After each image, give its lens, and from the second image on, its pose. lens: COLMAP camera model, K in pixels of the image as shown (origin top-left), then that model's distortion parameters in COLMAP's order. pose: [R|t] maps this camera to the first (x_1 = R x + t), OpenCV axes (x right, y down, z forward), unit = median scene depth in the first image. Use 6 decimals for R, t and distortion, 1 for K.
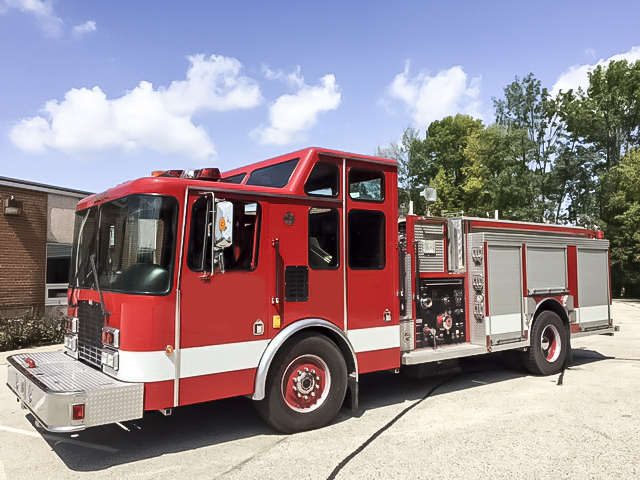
lens RADIAL K [[532.4, 0, 320.0], [0, 532.4, 240.0], [0, 0, 1]] dist [0.096096, -0.116801]
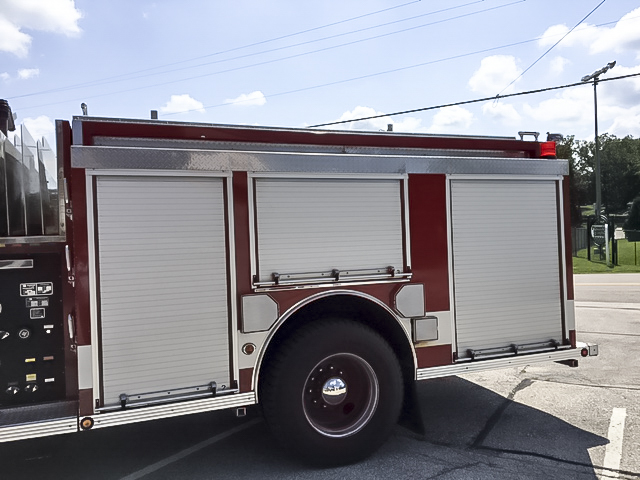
lens RADIAL K [[532.4, 0, 320.0], [0, 532.4, 240.0], [0, 0, 1]] dist [0.096096, -0.116801]
pose [[0.954412, -0.025284, -0.297420, 0.613713], [0.042374, 0.997791, 0.051155, 0.046194], [0.295470, -0.061426, 0.953375, 0.651424]]
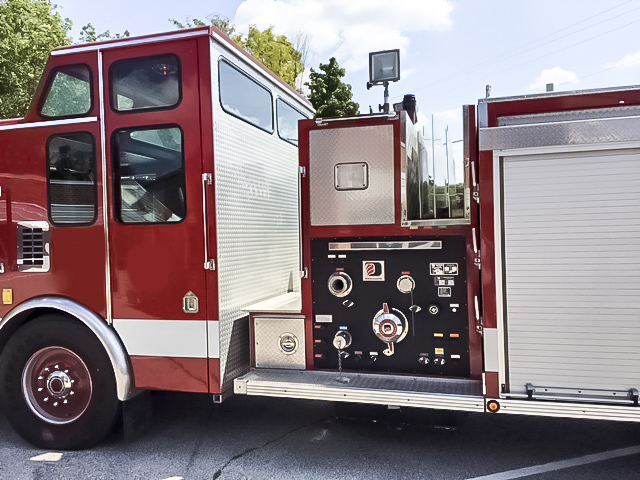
lens RADIAL K [[532.4, 0, 320.0], [0, 532.4, 240.0], [0, 0, 1]] dist [0.096096, -0.116801]
pose [[0.597148, 0.001508, -0.802130, 0.567075], [0.059799, 0.997132, 0.046392, 0.046144], [0.799899, -0.075670, 0.595345, 0.643154]]
